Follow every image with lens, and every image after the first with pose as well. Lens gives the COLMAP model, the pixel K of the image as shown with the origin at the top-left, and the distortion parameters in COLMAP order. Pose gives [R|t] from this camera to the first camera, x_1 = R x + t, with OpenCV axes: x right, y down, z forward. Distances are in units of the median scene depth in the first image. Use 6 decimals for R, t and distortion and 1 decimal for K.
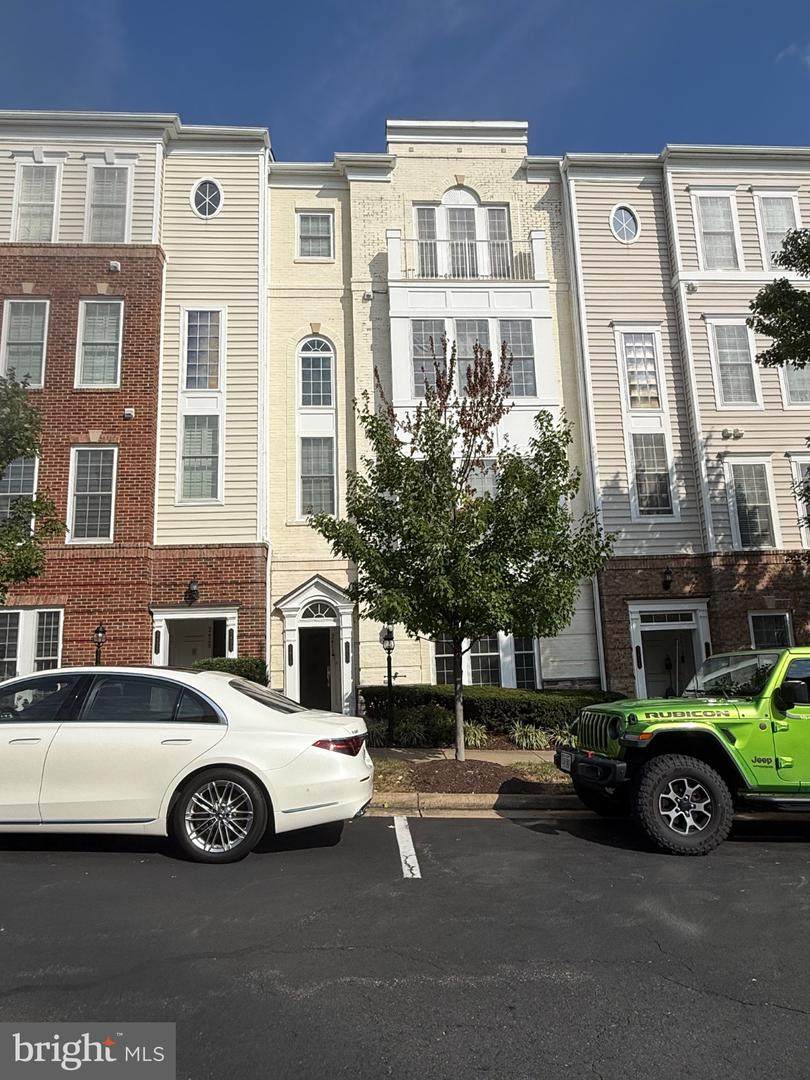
lens RADIAL K [[606.1, 0, 405.0], [0, 606.1, 540.0], [0, 0, 1]] dist [0.002109, 0.000109]
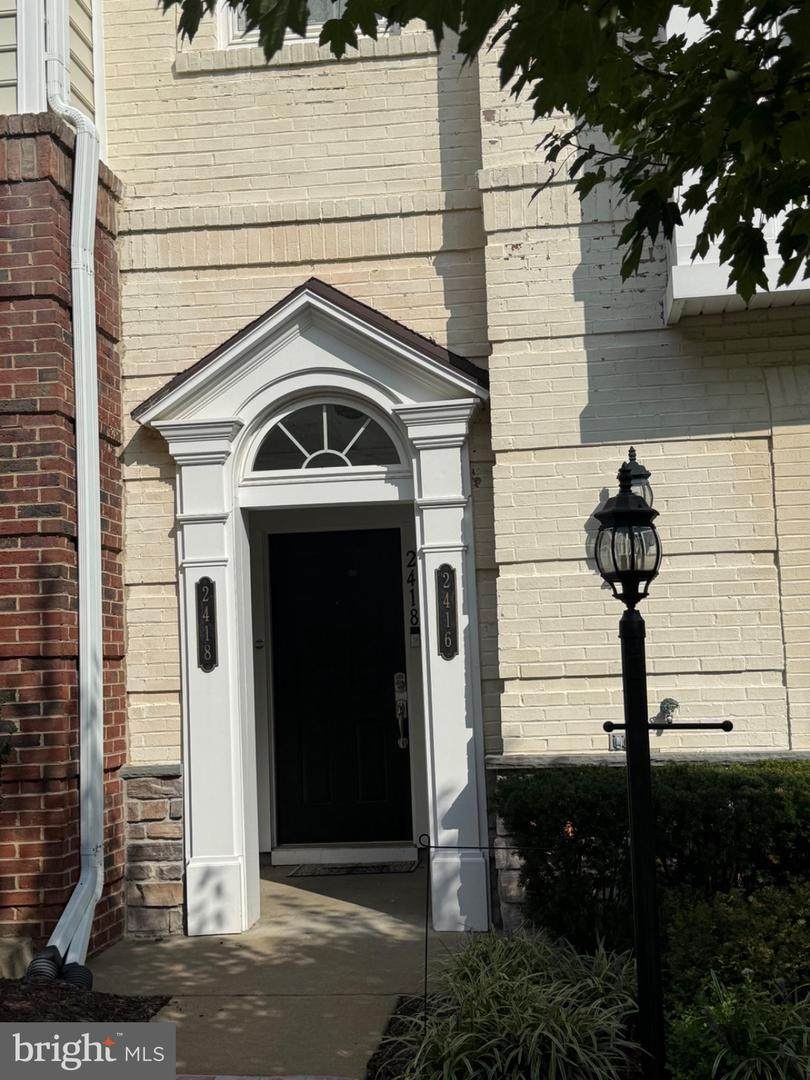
lens RADIAL K [[1449.5, 0, 405.0], [0, 1449.5, 540.0], [0, 0, 1]] dist [0.150023, -0.006860]
pose [[0.983150, -0.014362, -0.182236, -0.010742], [0.034581, 0.993520, 0.108265, 0.097773], [0.179501, -0.112743, 0.977276, 0.460934]]
